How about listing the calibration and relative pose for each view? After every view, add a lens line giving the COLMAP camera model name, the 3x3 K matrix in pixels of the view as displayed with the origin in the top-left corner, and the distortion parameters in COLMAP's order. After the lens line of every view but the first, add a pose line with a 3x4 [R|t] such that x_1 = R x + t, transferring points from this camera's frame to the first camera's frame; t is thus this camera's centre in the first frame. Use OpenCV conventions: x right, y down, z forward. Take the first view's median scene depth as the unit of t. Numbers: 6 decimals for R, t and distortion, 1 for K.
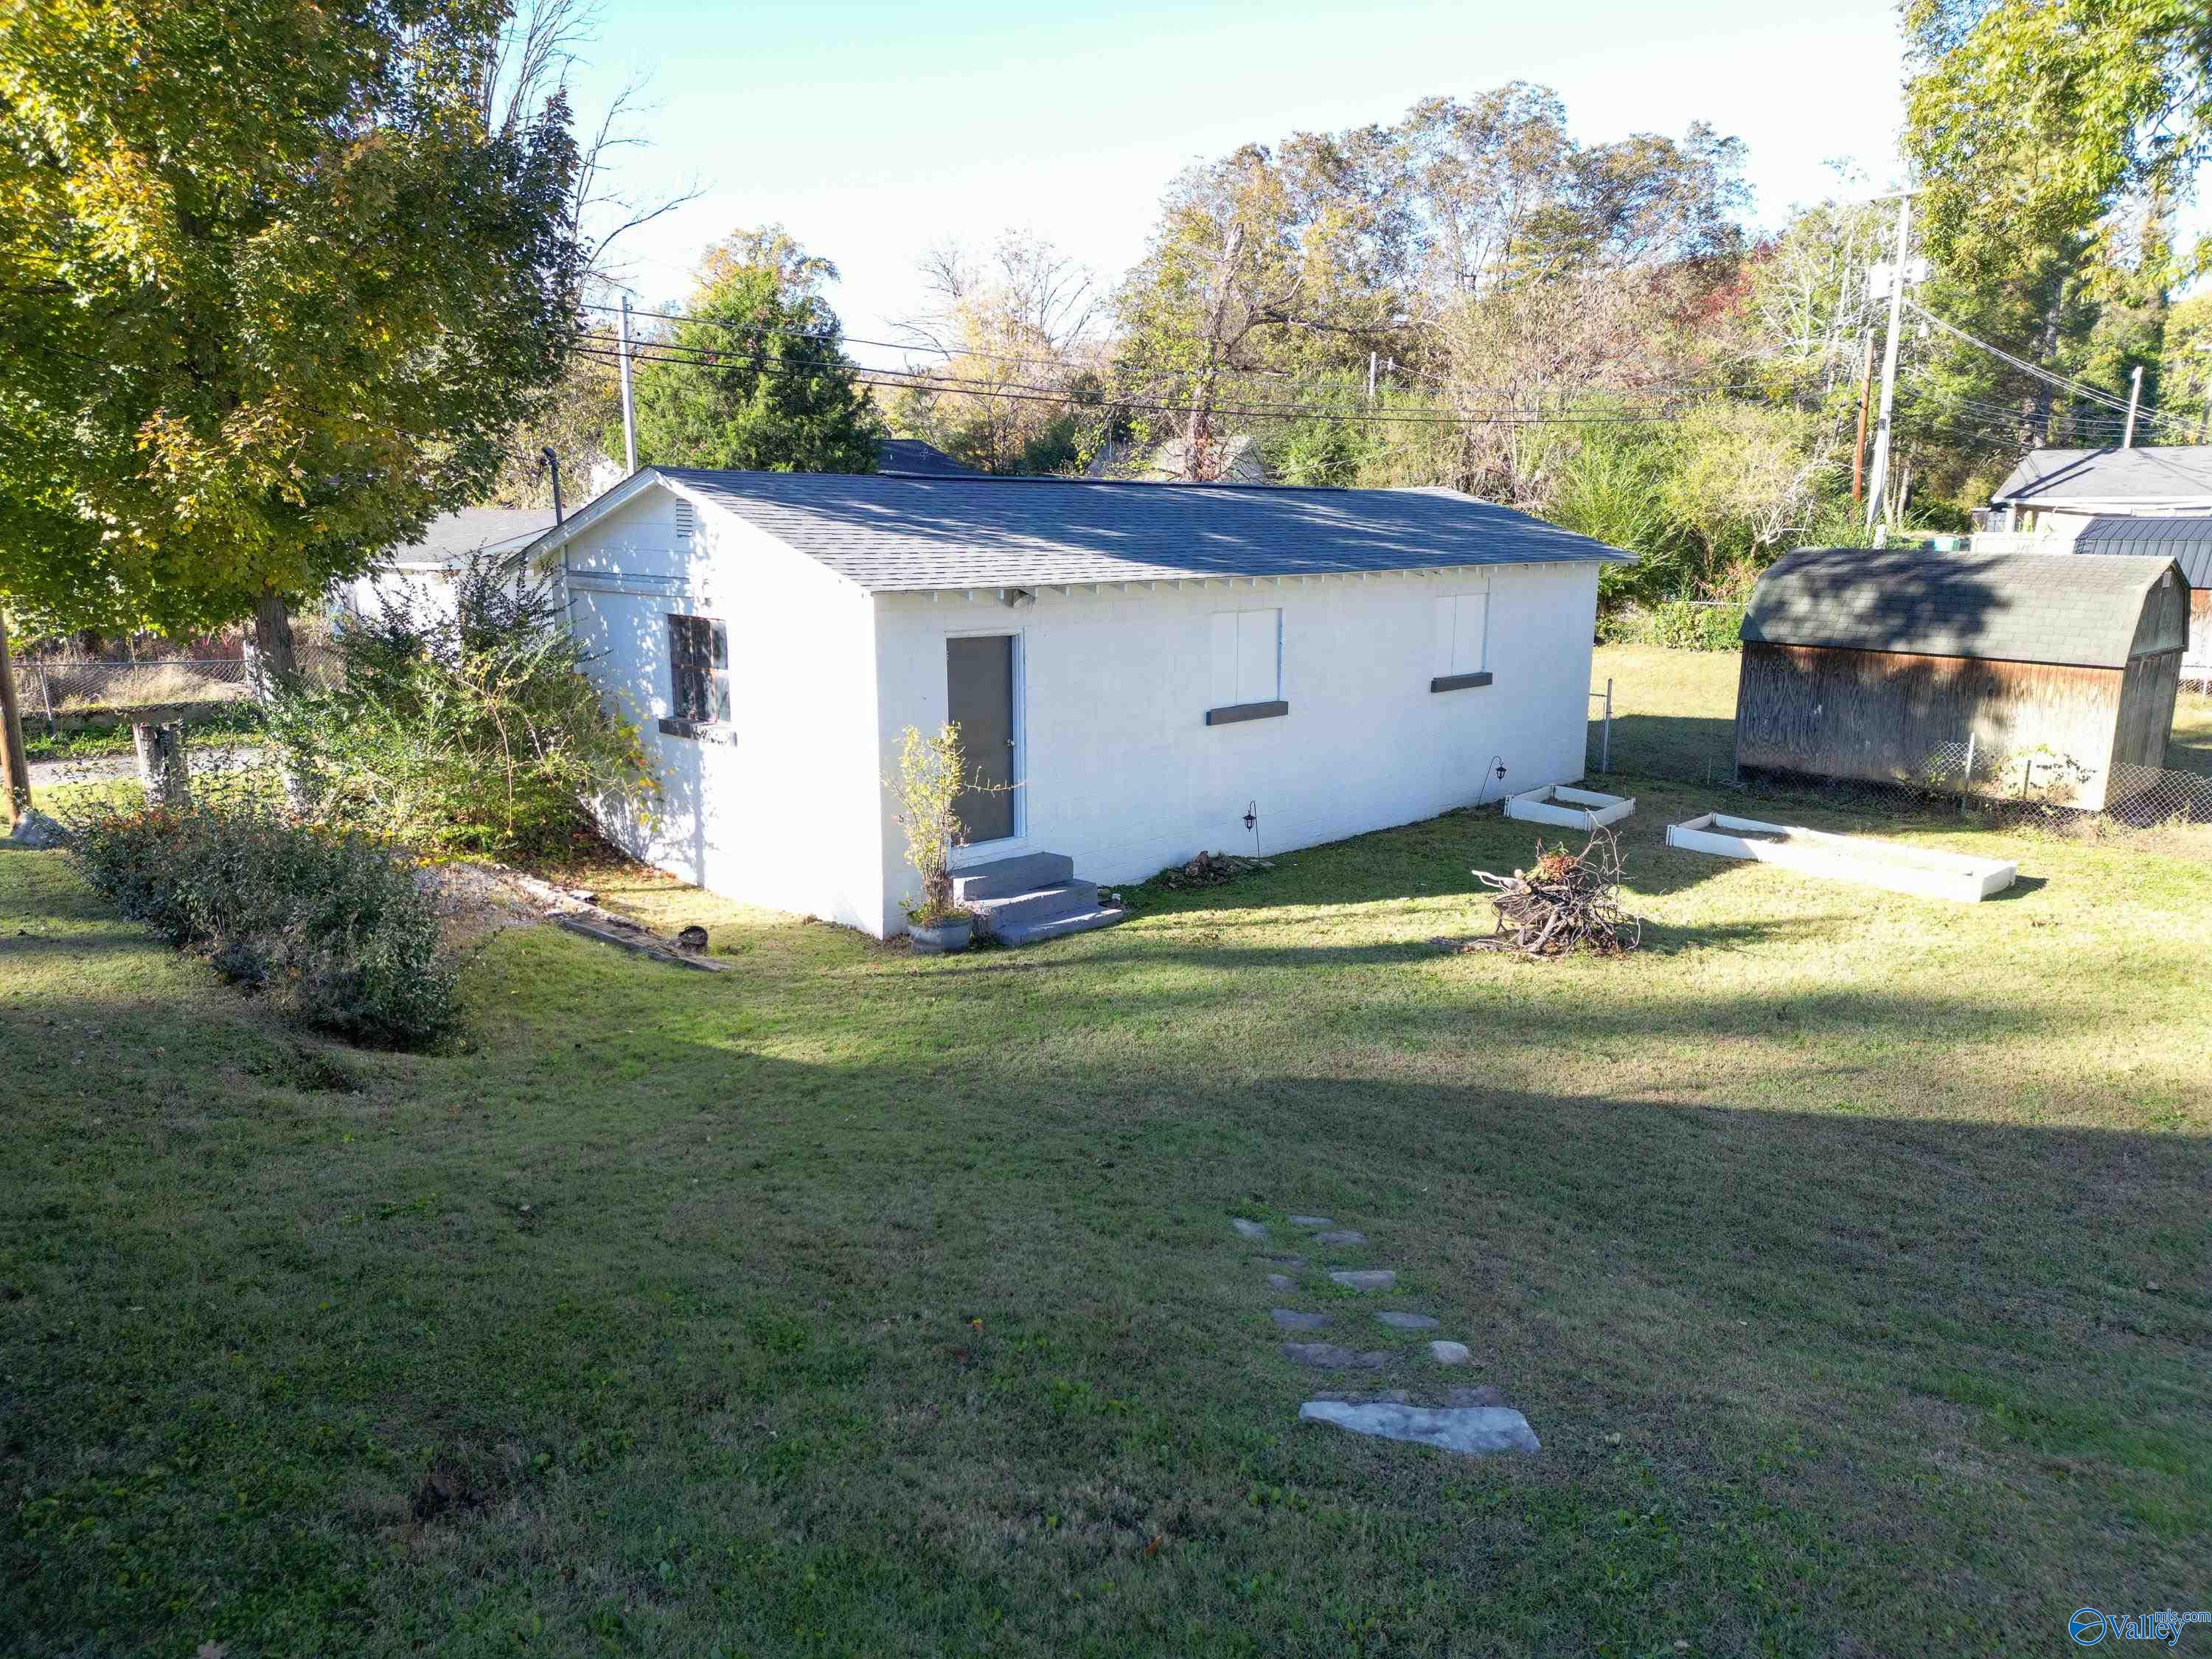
lens RADIAL K [[1528.7, 0, 1099.9], [0, 1528.7, 819.4], [0, 0, 1]] dist [0.054101, -0.050270]
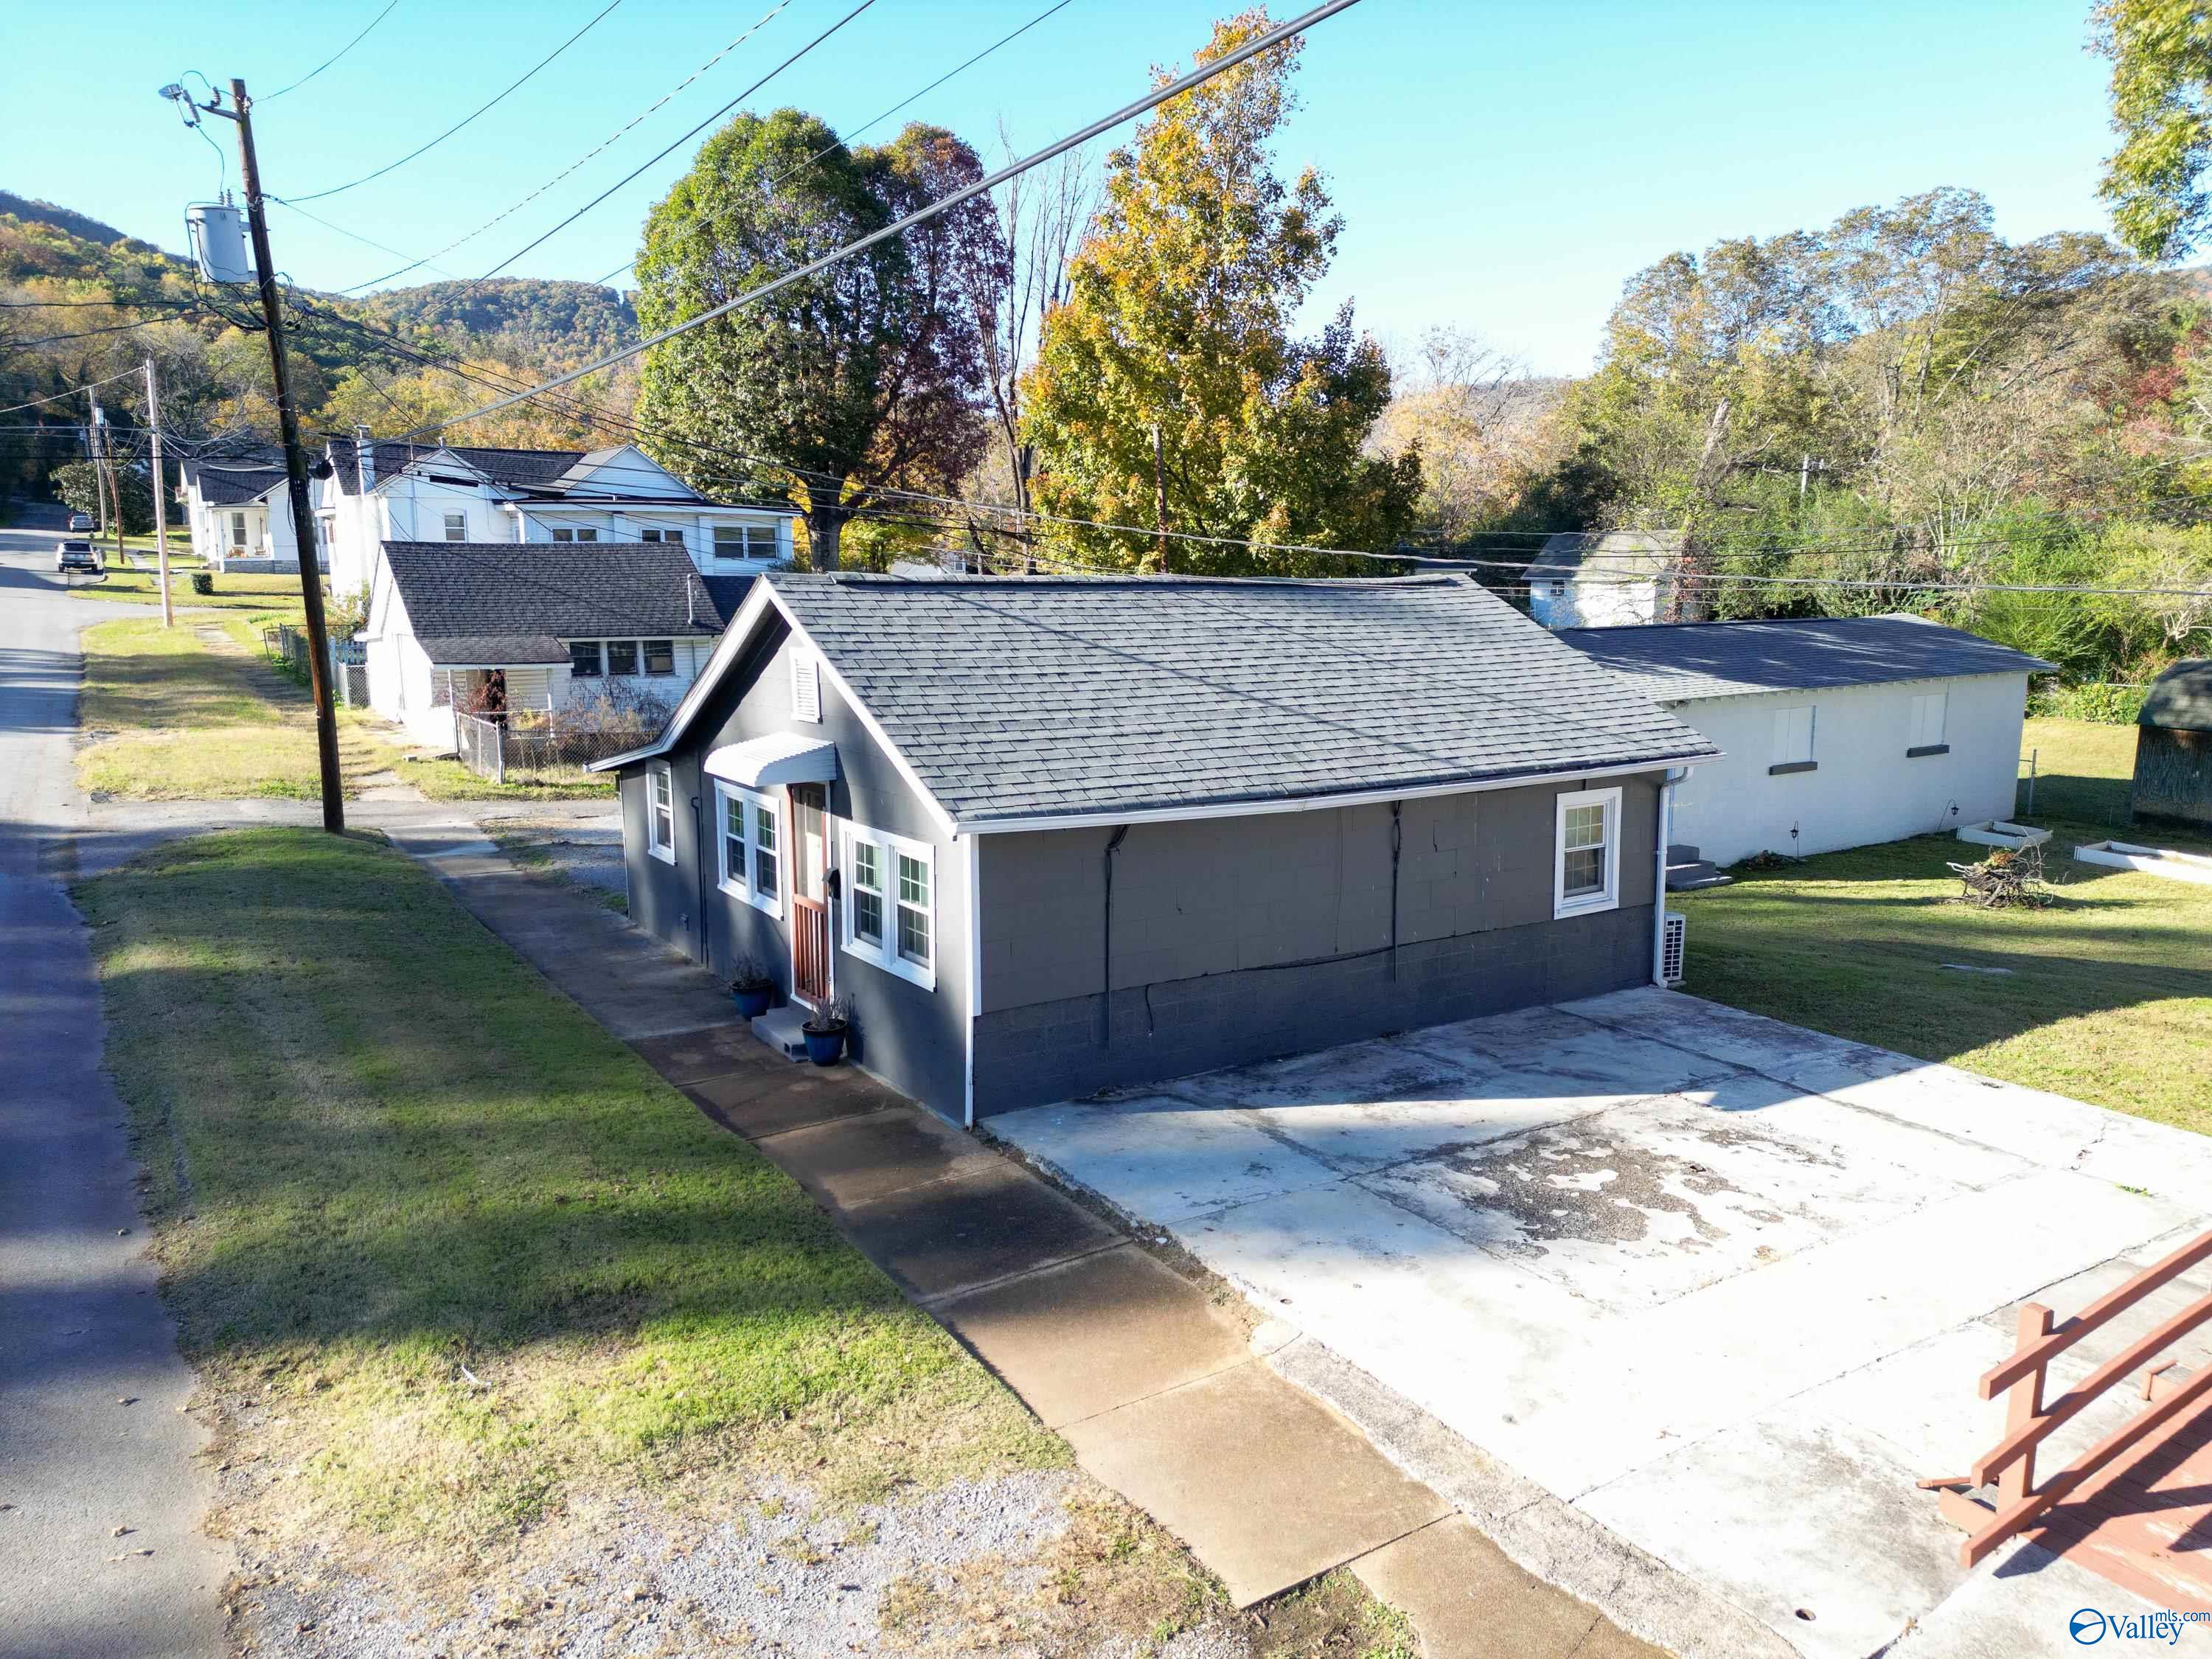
lens RADIAL K [[1528.7, 0, 1099.9], [0, 1528.7, 819.4], [0, 0, 1]] dist [0.054101, -0.050270]
pose [[0.975657, 0.027160, -0.217614, -0.140739], [-0.033615, 0.999096, -0.026016, 0.028138], [0.216711, 0.032698, 0.975688, -0.412757]]
